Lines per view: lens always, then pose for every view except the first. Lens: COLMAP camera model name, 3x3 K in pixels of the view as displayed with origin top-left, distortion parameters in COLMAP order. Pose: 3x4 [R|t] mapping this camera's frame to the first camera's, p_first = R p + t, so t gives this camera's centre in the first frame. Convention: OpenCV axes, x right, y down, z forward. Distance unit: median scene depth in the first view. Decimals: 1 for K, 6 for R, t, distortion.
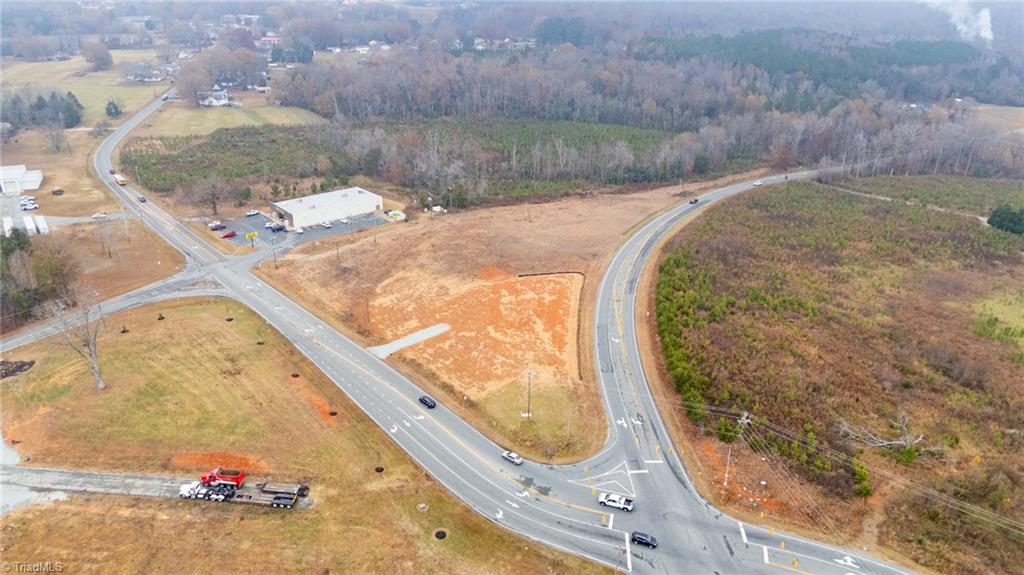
lens RADIAL K [[737.6, 0, 512.0], [0, 737.6, 287.5], [0, 0, 1]] dist [0.095805, -0.103219]
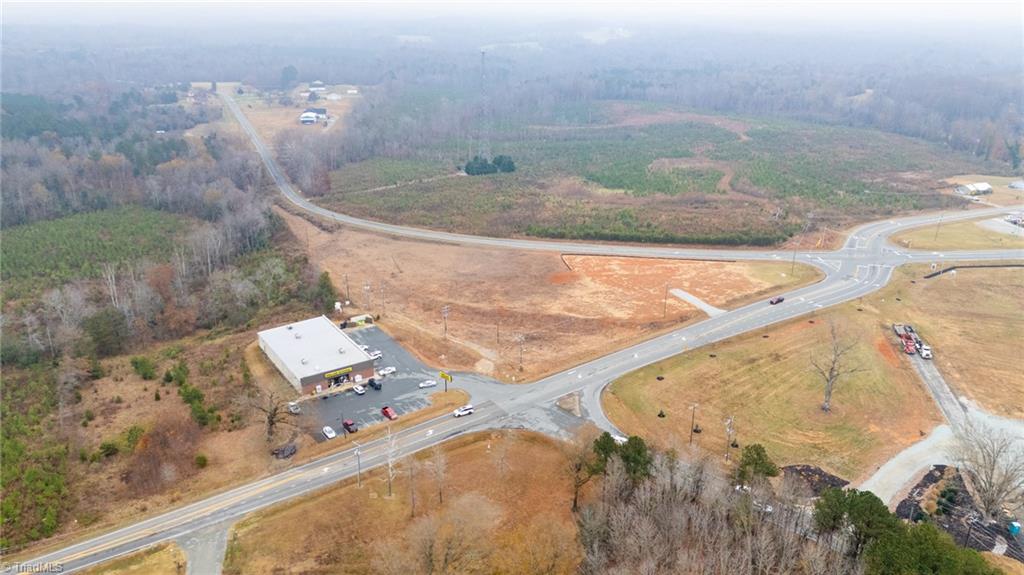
lens RADIAL K [[737.6, 0, 512.0], [0, 737.6, 287.5], [0, 0, 1]] dist [0.095805, -0.103219]
pose [[0.110134, -0.361563, 0.925820, -1.318027], [0.410821, 0.864752, 0.288843, -0.443310], [-0.905040, 0.348535, 0.243776, 0.933990]]
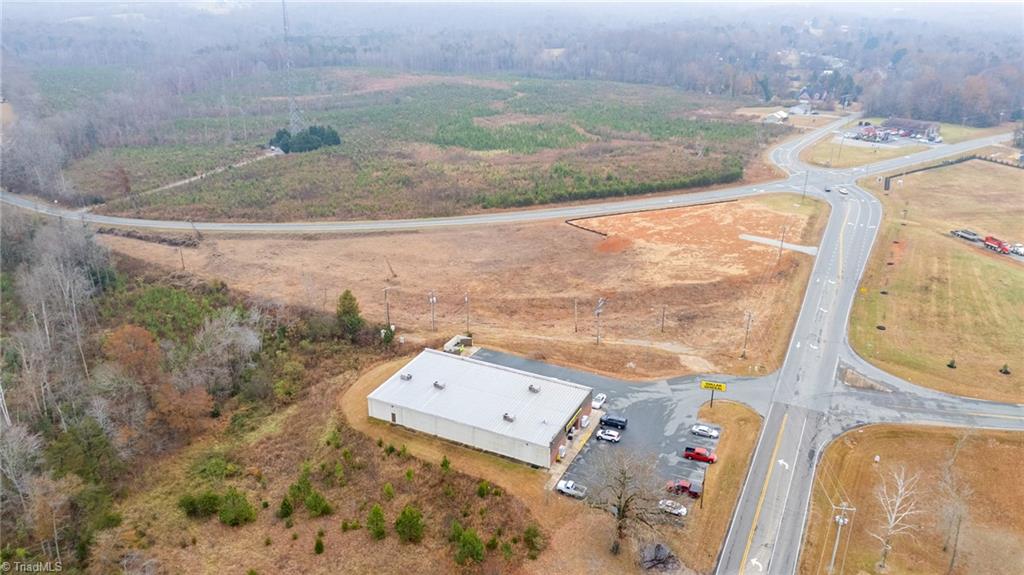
lens RADIAL K [[737.6, 0, 512.0], [0, 737.6, 287.5], [0, 0, 1]] dist [0.095805, -0.103219]
pose [[-0.396892, -0.358322, 0.845034, -0.956214], [0.373951, 0.777653, 0.505386, -0.607360], [-0.838235, 0.516585, -0.174649, 1.540211]]
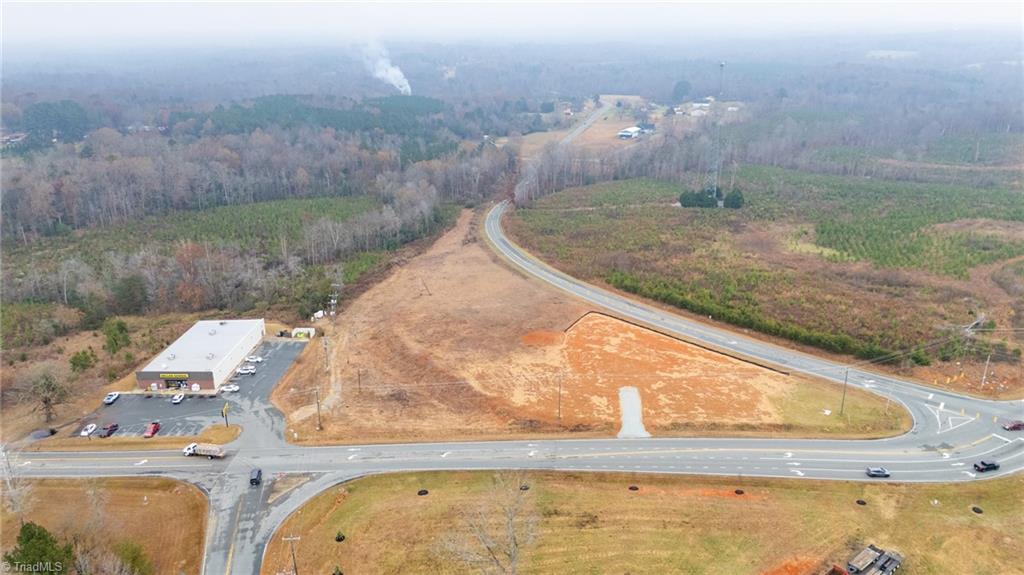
lens RADIAL K [[737.6, 0, 512.0], [0, 737.6, 287.5], [0, 0, 1]] dist [0.095805, -0.103219]
pose [[0.672291, -0.261474, 0.692573, -0.804897], [0.321603, 0.945810, 0.044896, -0.158858], [-0.666781, 0.192550, 0.719950, 0.392498]]
